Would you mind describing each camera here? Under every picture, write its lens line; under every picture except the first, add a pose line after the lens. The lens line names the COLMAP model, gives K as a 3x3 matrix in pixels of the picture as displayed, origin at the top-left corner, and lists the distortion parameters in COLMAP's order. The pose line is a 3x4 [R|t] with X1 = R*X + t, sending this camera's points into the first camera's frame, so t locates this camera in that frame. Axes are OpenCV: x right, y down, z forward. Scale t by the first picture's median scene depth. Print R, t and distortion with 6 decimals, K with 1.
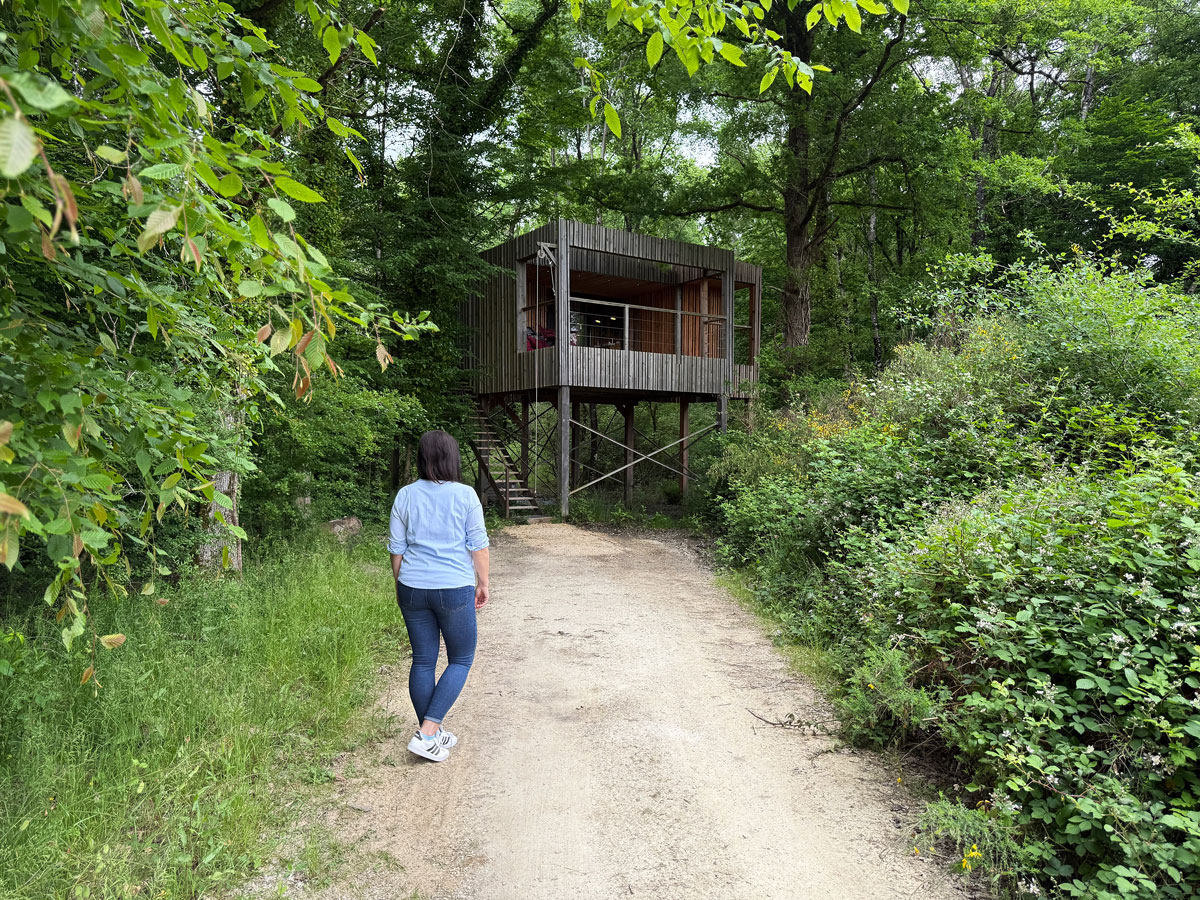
lens RADIAL K [[715.5, 0, 600.0], [0, 715.5, 450.0], [0, 0, 1]] dist [0.000398, -0.000166]
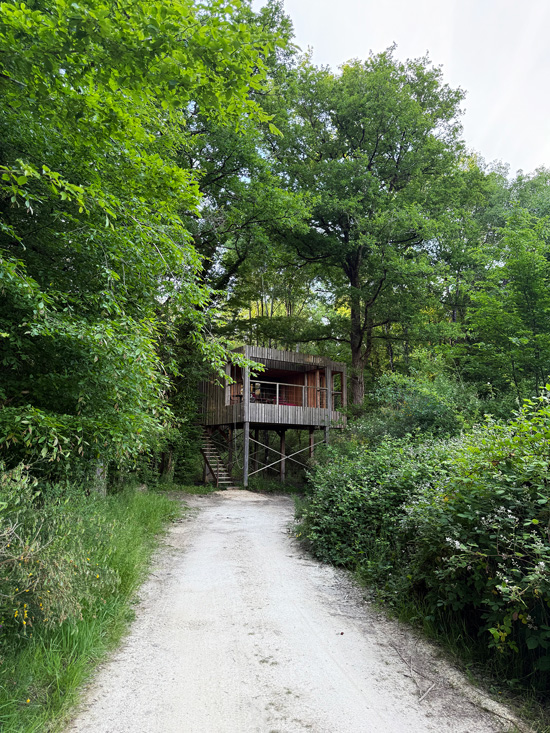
lens RADIAL K [[437.0, 0, 275.0], [0, 437.0, 366.5], [0, 0, 1]] dist [0.000398, -0.000166]
pose [[0.999767, -0.001757, -0.021528, 0.058701], [-0.002730, 0.978423, -0.206594, 0.014749], [0.021427, 0.206604, 0.978190, -0.267366]]
